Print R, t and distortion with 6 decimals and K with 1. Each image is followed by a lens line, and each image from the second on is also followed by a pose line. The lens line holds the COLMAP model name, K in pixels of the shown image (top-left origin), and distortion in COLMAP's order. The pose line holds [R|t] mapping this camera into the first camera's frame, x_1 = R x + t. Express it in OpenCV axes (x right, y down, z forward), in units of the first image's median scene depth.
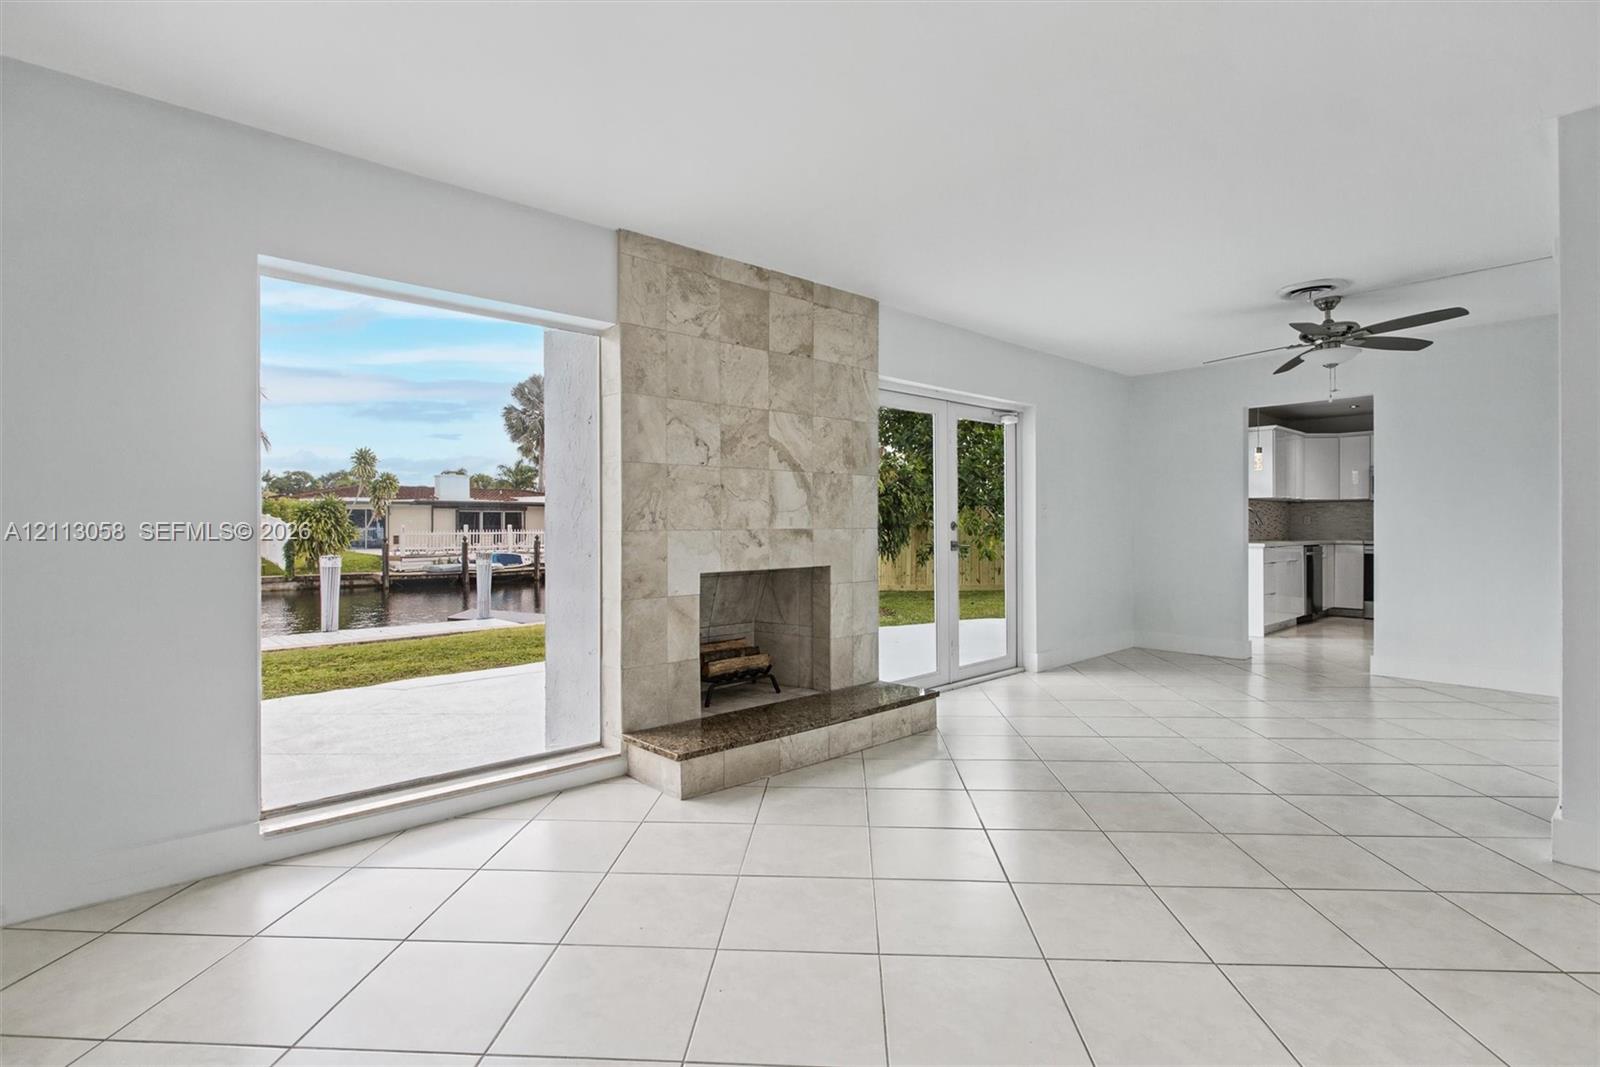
lens RADIAL K [[764.2, 0, 795.6], [0, 764.2, 528.8], [0, 0, 1]] dist [-0.021841, 0.000179]
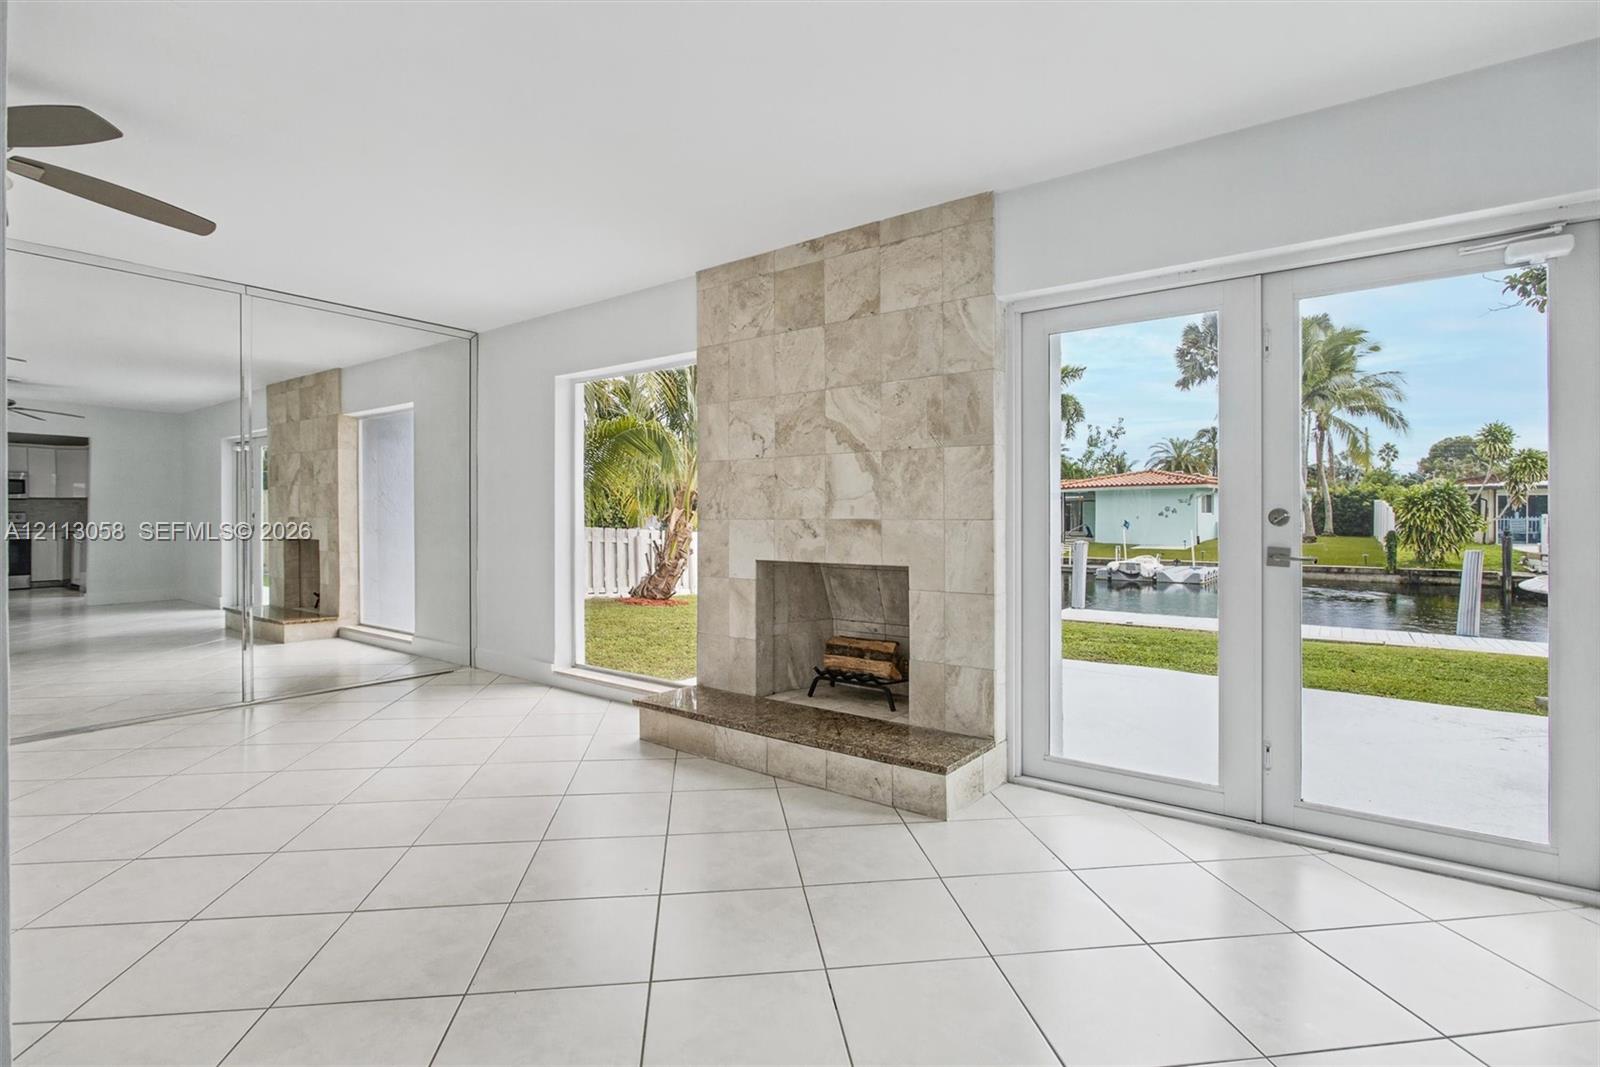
lens RADIAL K [[783.0, 0, 832.8], [0, 783.0, 519.6], [0, 0, 1]] dist [-0.017972, -0.000024]
pose [[0.190275, 0.008398, -0.981695, 0.806683], [-0.006238, 0.999954, 0.007345, -0.005314], [0.981711, 0.004726, 0.190318, 0.752856]]
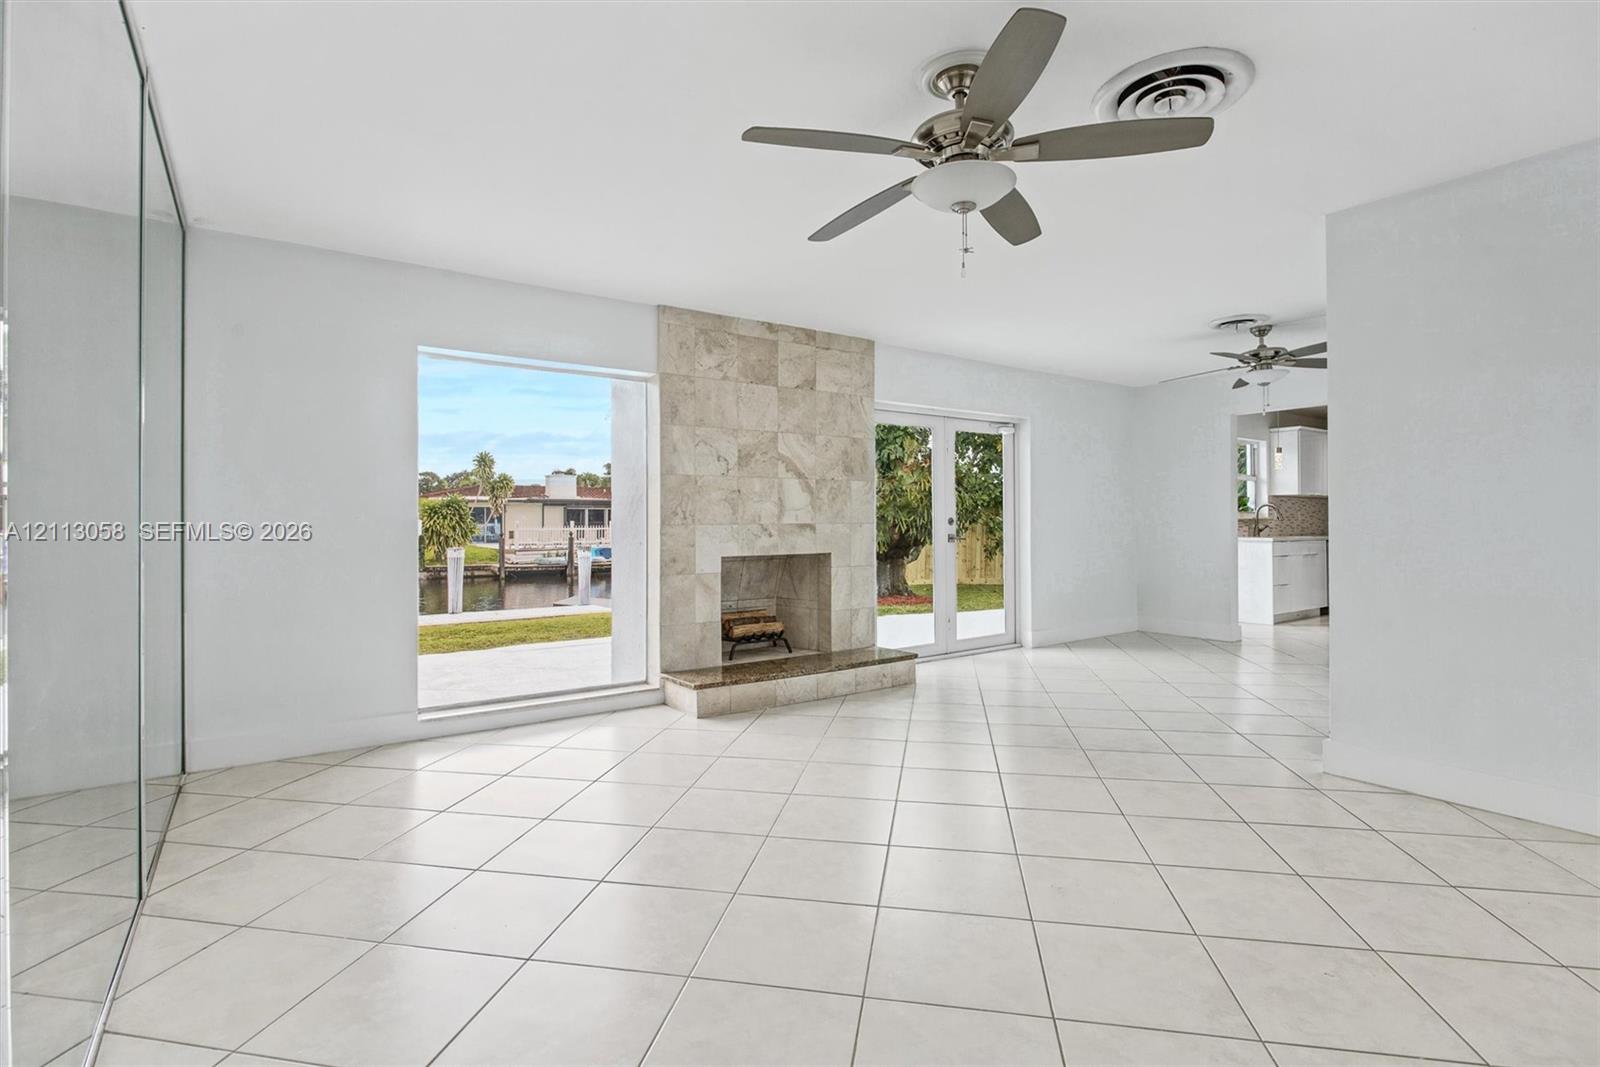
lens RADIAL K [[760.9, 0, 803.1], [0, 760.9, 519.9], [0, 0, 1]] dist [-0.035368, -0.000076]
pose [[0.993115, -0.000435, -0.117140, 0.143907], [-0.000380, 0.999976, -0.006938, 0.002517], [0.117140, 0.006935, 0.993091, -0.250033]]
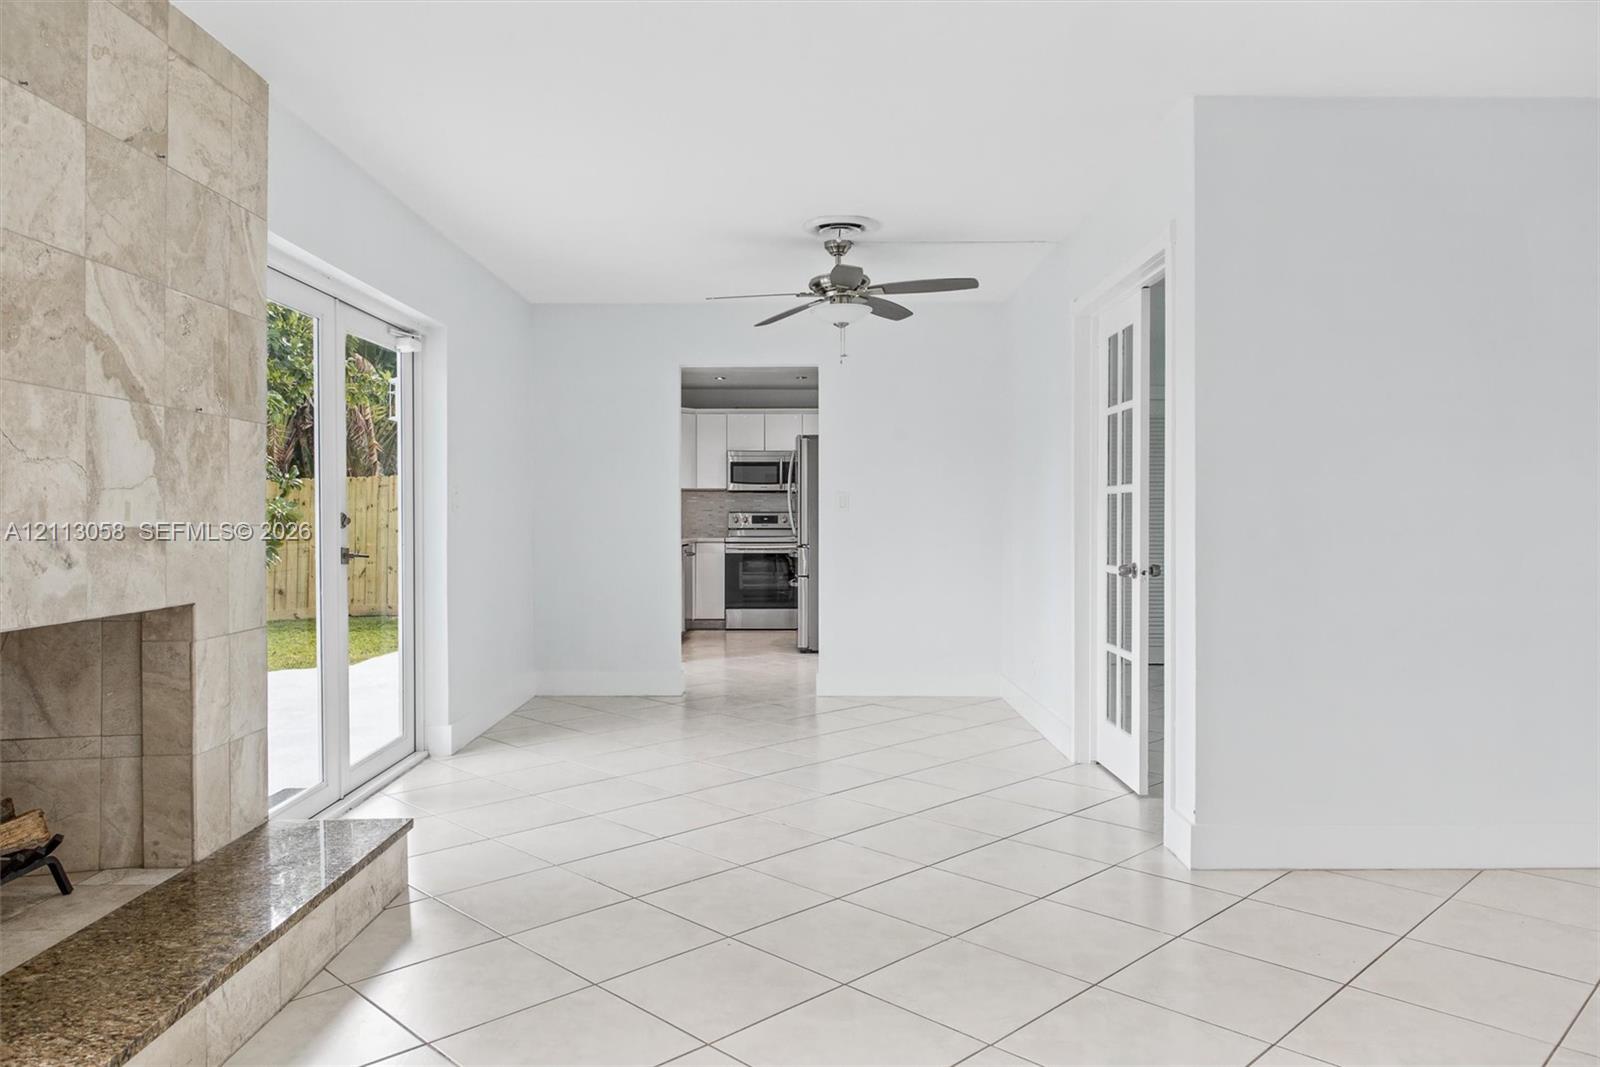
lens RADIAL K [[1095.1, 0, 819.1], [0, 1095.1, 524.5], [0, 0, 1]] dist [0.001105, -0.002055]
pose [[0.662661, -0.002867, 0.748914, -0.206031], [0.002782, 0.999995, 0.001367, -0.001167], [-0.748914, 0.001178, 0.662666, 0.242080]]
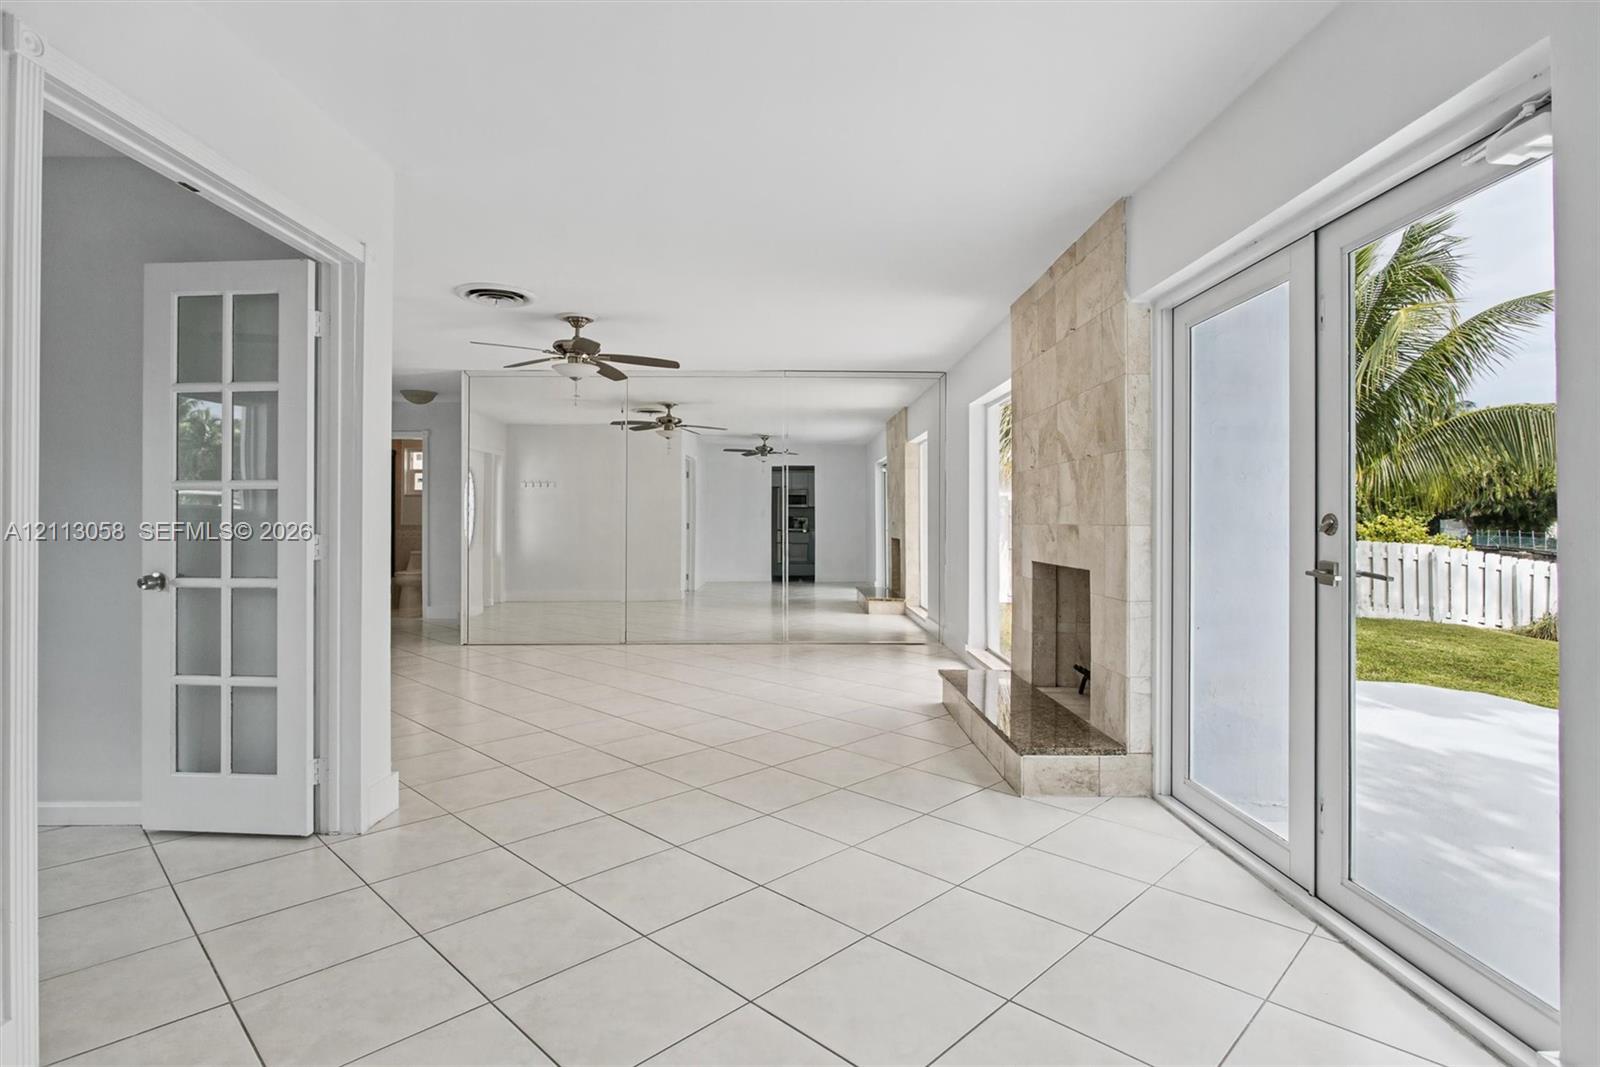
lens RADIAL K [[850.9, 0, 801.5], [0, 850.9, 513.6], [0, 0, 1]] dist [-0.000658, -0.000078]
pose [[-0.665380, -0.000522, -0.746504, 0.911212], [-0.001164, 0.999999, 0.000338, -0.012129], [0.746503, 0.001094, -0.665381, 1.346240]]
